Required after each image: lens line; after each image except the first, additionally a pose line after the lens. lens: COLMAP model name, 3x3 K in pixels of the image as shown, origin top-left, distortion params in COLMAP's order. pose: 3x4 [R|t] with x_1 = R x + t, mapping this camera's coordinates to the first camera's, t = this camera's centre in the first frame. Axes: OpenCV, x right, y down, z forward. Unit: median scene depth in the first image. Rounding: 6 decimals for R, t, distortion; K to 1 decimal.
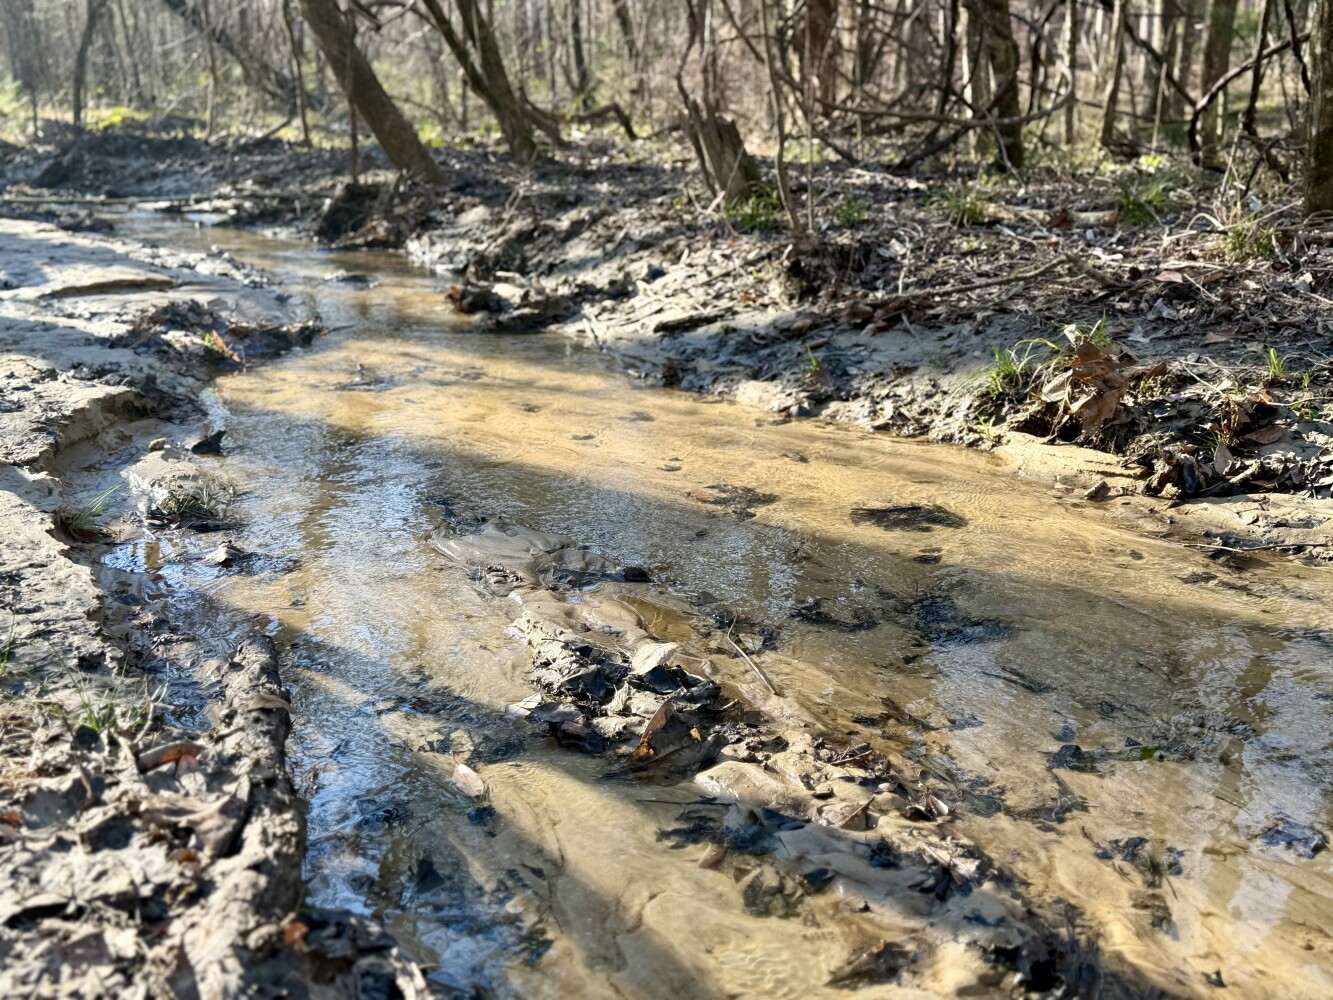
lens RADIAL K [[1455.4, 0, 668.4], [0, 1455.4, 501.1], [0, 0, 1]] dist [0.111321, 0.000000]
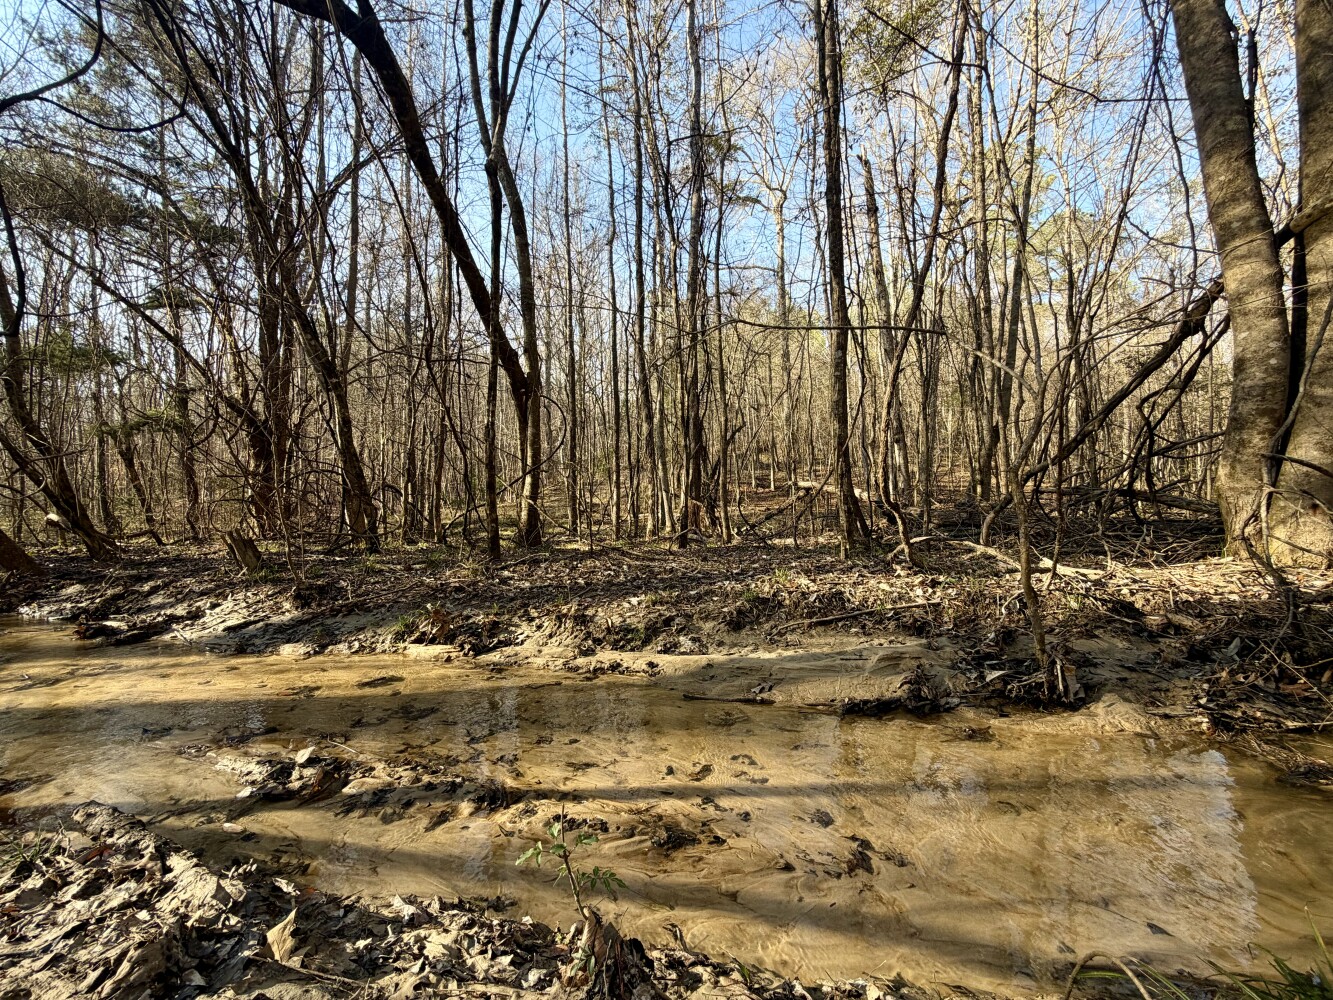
lens RADIAL K [[536.9, 0, 667.4], [0, 536.9, 501.3], [0, 0, 1]] dist [0.001664, 0.000384]
pose [[0.717776, 0.000760, 0.696274, -0.125829], [0.201043, 0.957180, -0.208297, 0.003972], [-0.666618, 0.289492, 0.686888, -0.115704]]
